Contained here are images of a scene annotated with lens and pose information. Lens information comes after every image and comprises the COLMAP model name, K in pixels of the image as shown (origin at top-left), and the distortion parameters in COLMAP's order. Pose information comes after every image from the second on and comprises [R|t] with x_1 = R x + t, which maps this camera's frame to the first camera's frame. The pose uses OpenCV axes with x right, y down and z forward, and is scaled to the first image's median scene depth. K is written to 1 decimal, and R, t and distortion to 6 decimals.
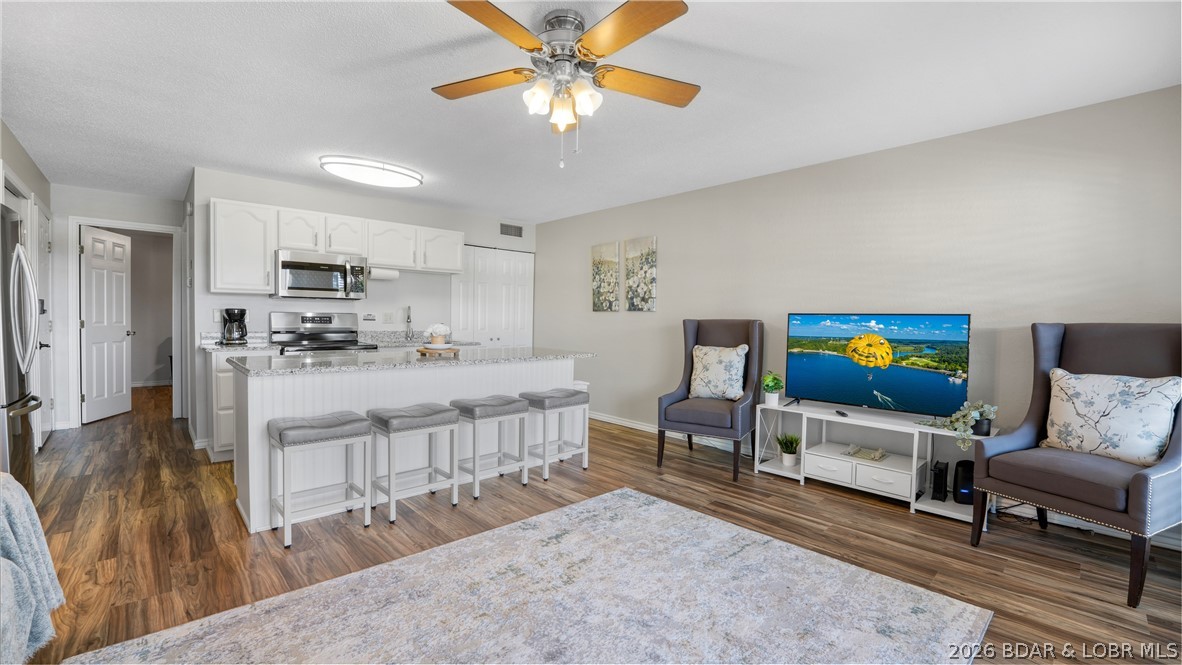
lens RADIAL K [[478.2, 0, 581.0], [0, 478.2, 336.2], [0, 0, 1]] dist [-0.023505, -0.000098]
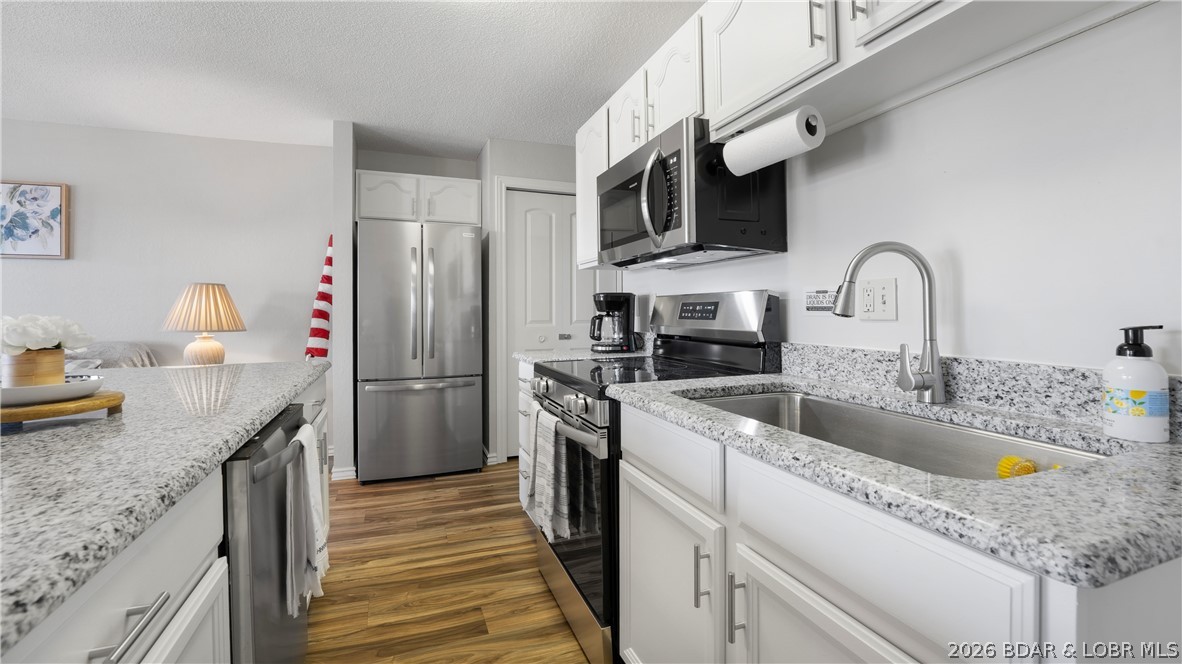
lens RADIAL K [[493.4, 0, 586.3], [0, 493.4, 308.5], [0, 0, 1]] dist [-0.021254, 0.000201]
pose [[-0.360434, -0.015340, -0.932659, -0.115296], [-0.033931, 0.999419, -0.003325, -0.031241], [0.932167, 0.030448, -0.360745, 1.061323]]
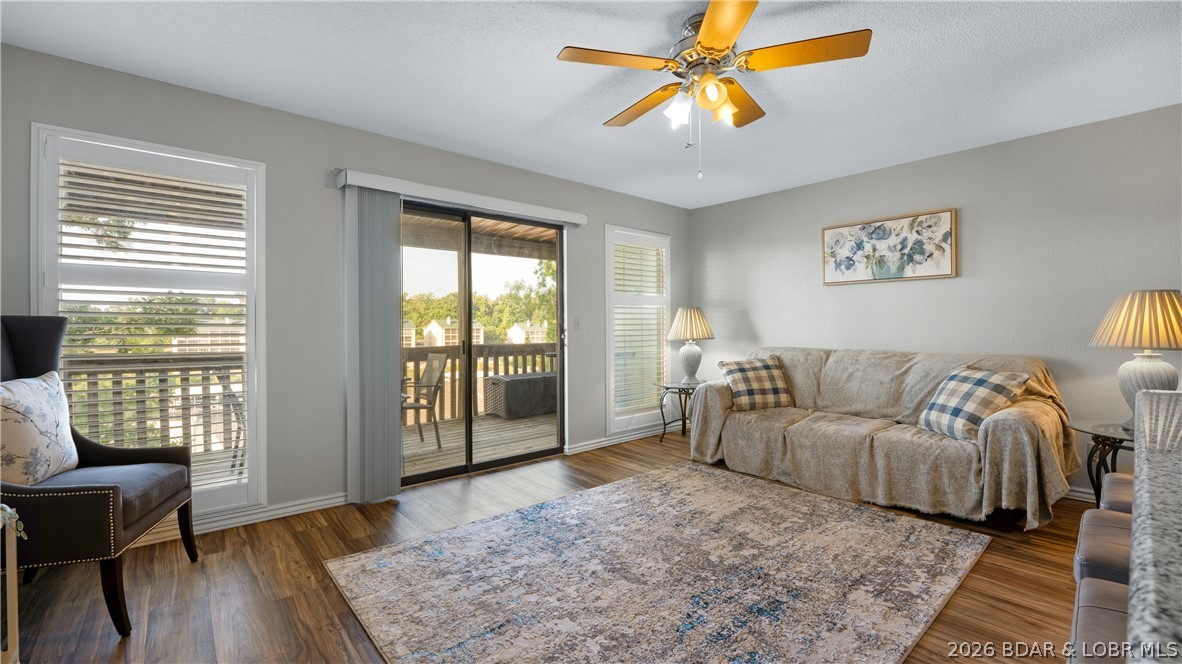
lens RADIAL K [[482.8, 0, 577.7], [0, 482.8, 326.4], [0, 0, 1]] dist [-0.037497, 0.007534]
pose [[-0.999350, -0.010273, 0.034560, 0.079825], [-0.009088, 0.999371, 0.034292, -0.021437], [-0.034891, 0.033956, -0.998814, 0.874140]]
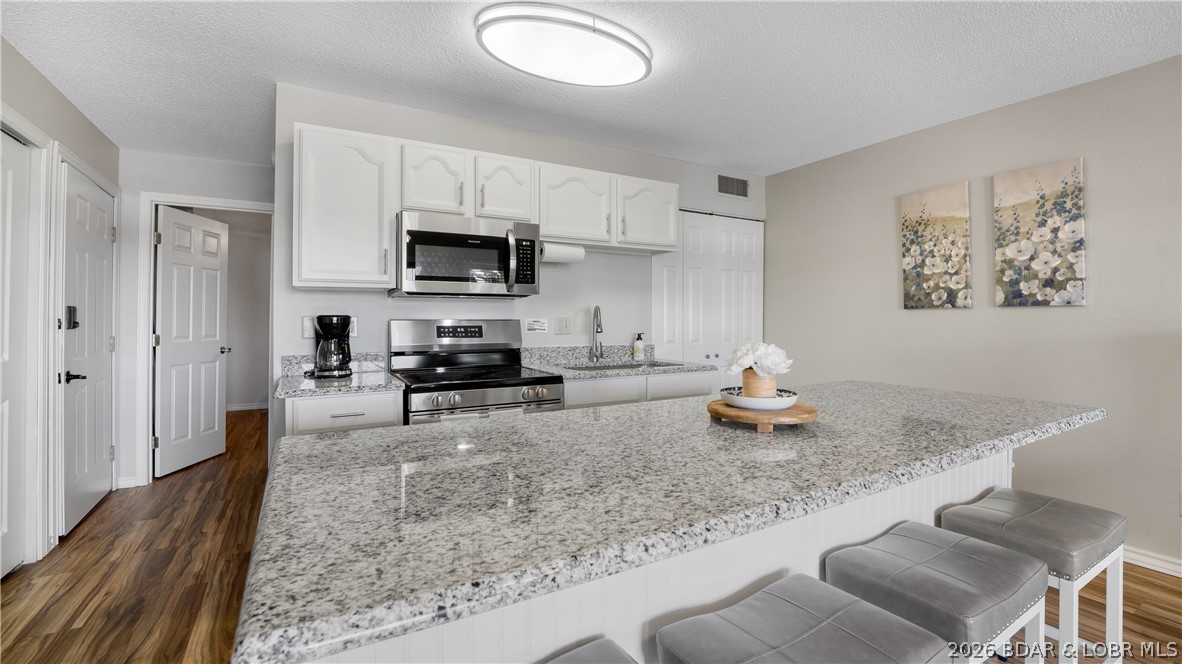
lens RADIAL K [[497.7, 0, 587.6], [0, 497.7, 320.5], [0, 0, 1]] dist [-0.025845, 0.000012]
pose [[0.976754, -0.015997, -0.213765, -0.262064], [0.008154, 0.999263, -0.037519, -0.023361], [0.214208, 0.034904, 0.976164, 0.417322]]
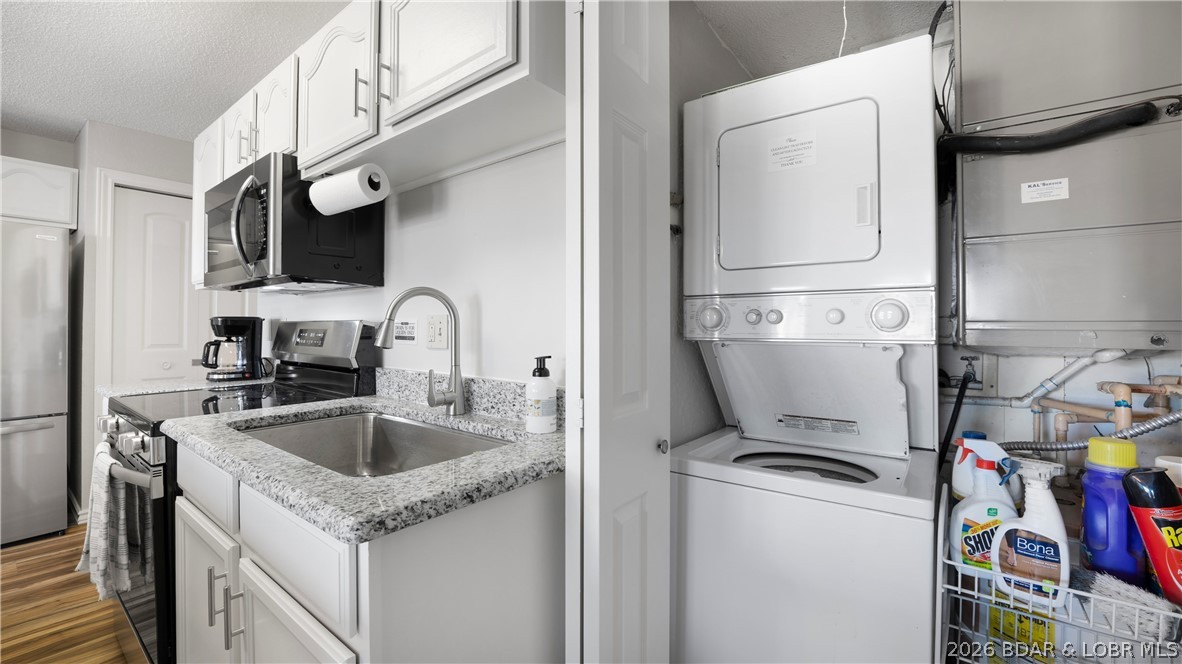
lens RADIAL K [[482.8, 0, 577.7], [0, 482.8, 326.4], [0, 0, 1]] dist [-0.037497, 0.007534]
pose [[0.172046, -0.013593, -0.984995, -0.088408], [-0.033849, 0.999233, -0.019702, -0.043893], [0.984507, 0.036731, 0.171454, 1.159229]]
